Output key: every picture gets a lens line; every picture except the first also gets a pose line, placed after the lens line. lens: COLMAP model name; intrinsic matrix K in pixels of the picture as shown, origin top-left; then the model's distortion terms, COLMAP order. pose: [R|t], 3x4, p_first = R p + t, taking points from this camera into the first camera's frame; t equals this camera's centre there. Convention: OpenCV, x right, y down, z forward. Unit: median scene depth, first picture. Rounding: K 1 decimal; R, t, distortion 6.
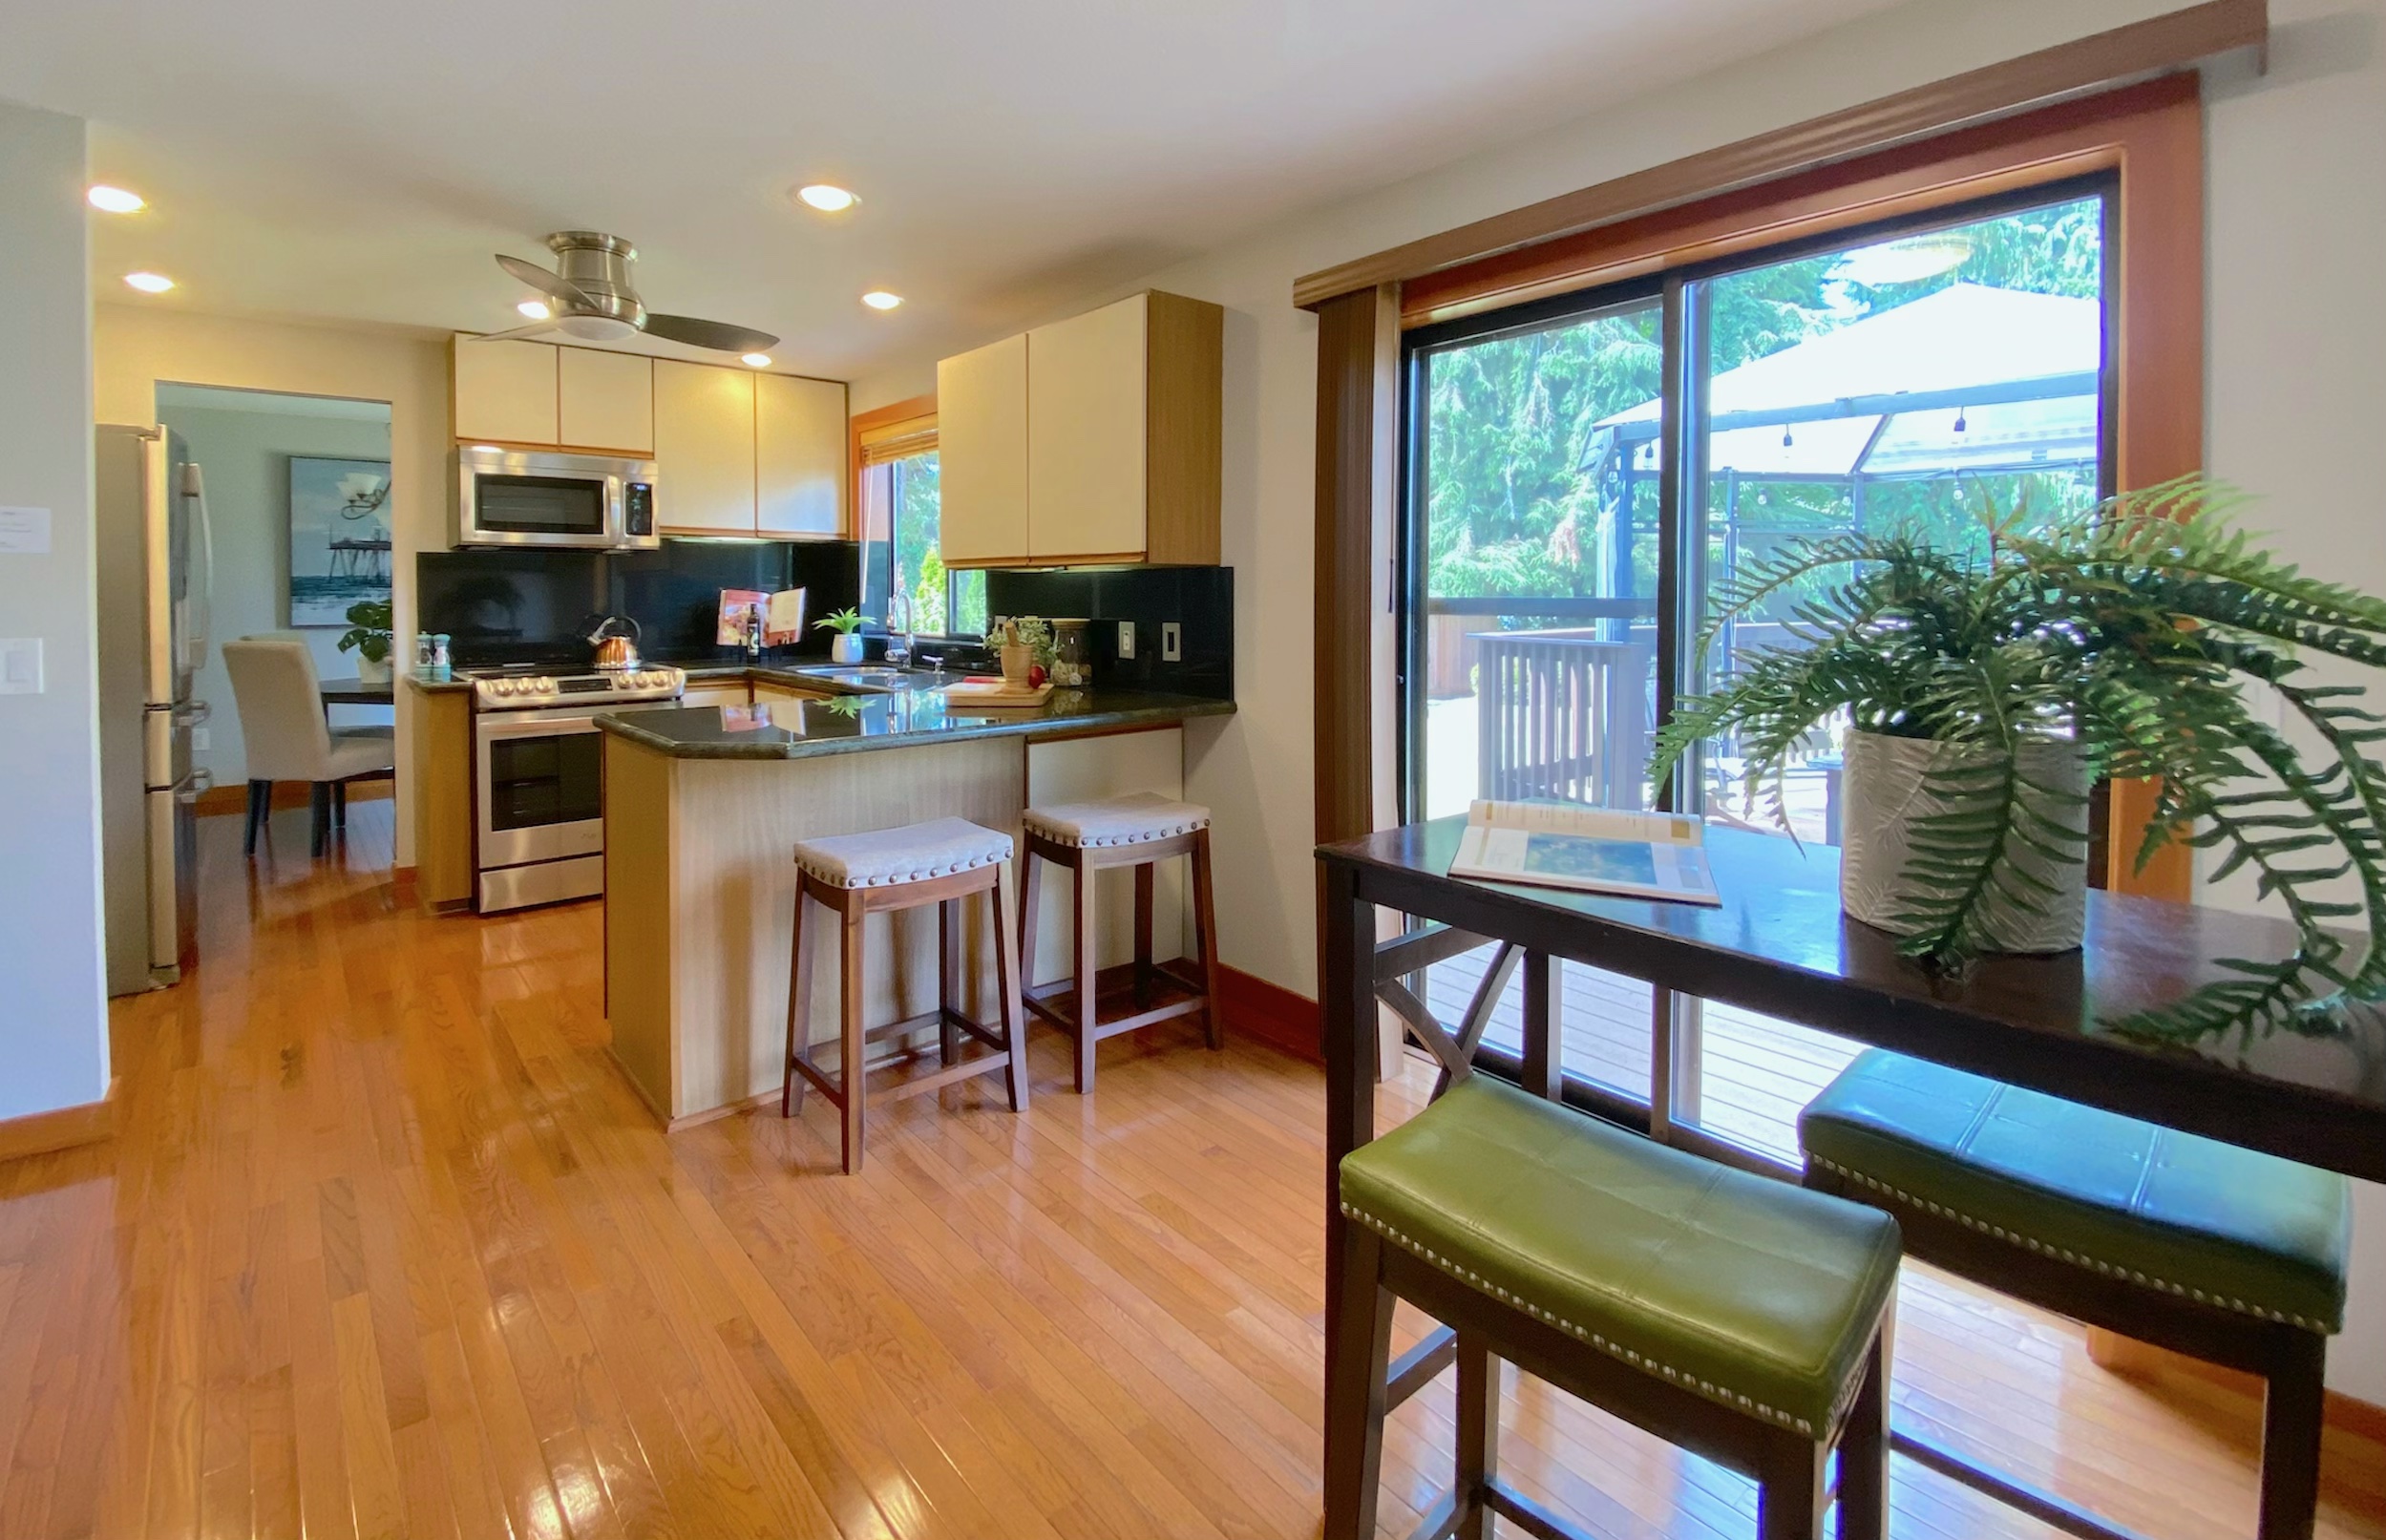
lens RADIAL K [[1046.1, 0, 1128.5], [0, 1046.1, 645.1], [0, 0, 1]] dist [0.051606, -0.054547]
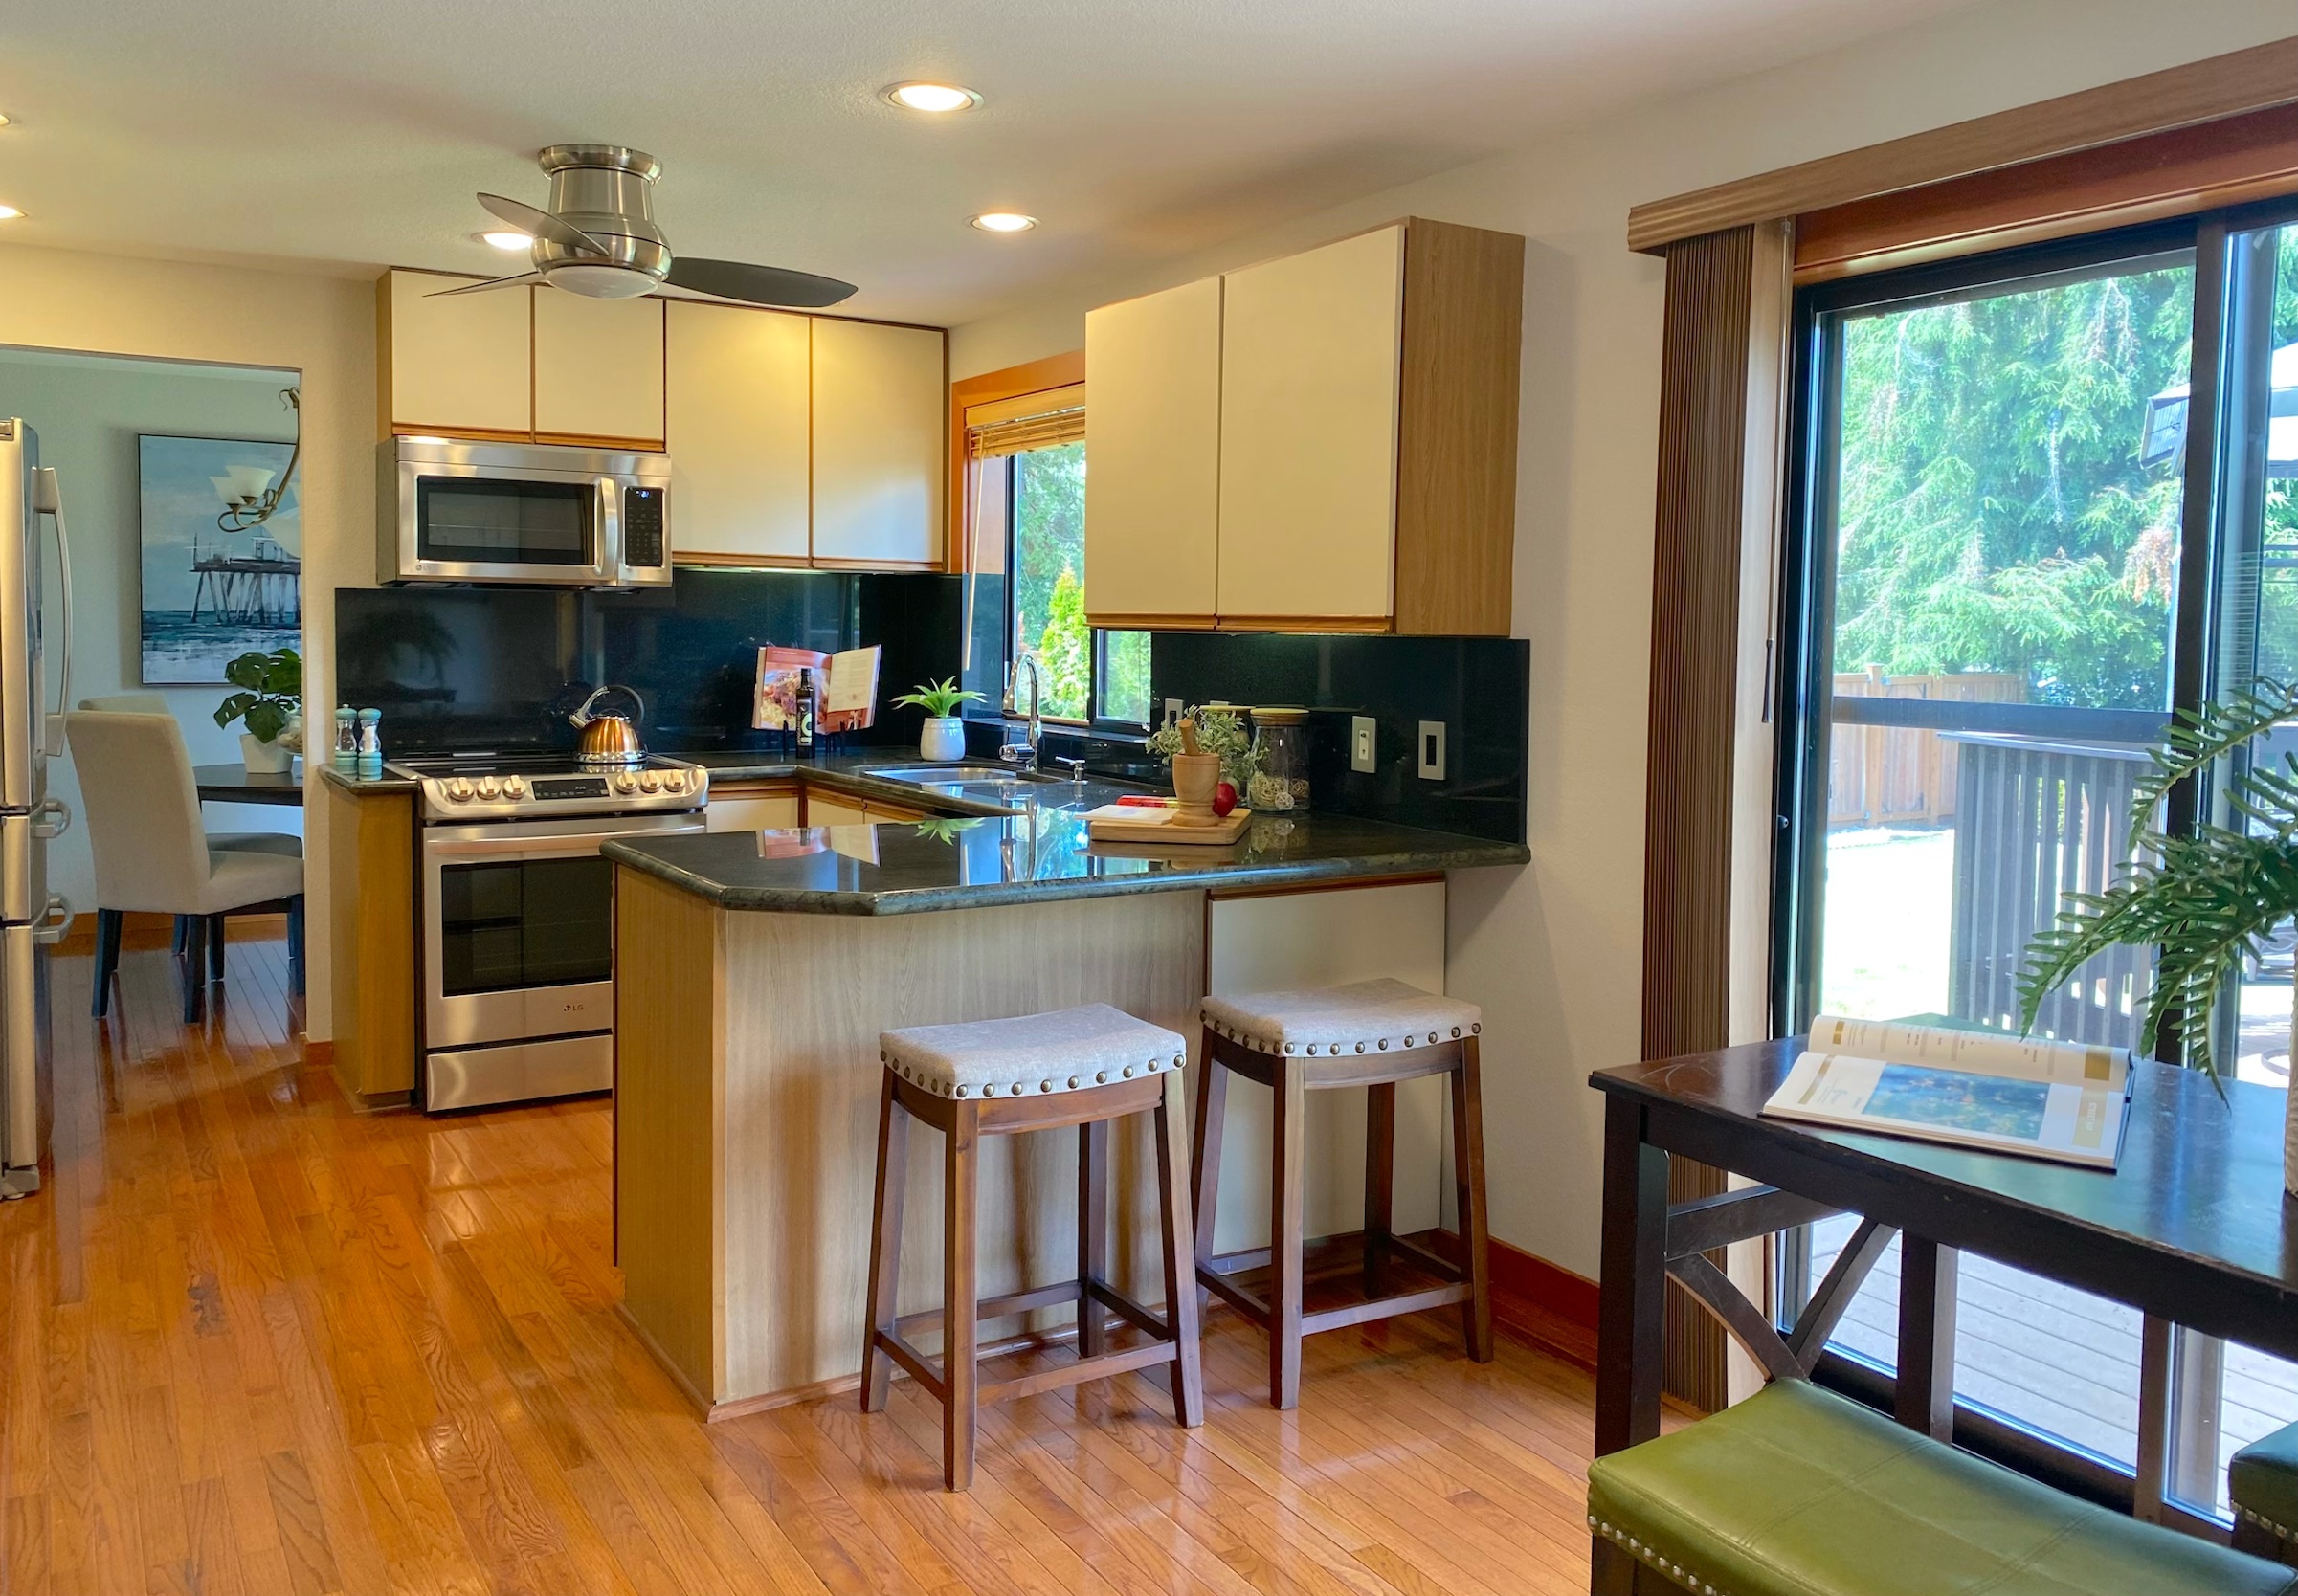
lens RADIAL K [[1781.6, 0, 1149.0], [0, 1781.6, 798.0], [0, 0, 1]] dist [0.084073, -0.160254]
pose [[0.990650, 0.022230, -0.134608, 0.017482], [-0.015545, 0.998603, 0.050507, -0.028306], [0.135543, -0.047943, 0.989611, -0.136630]]
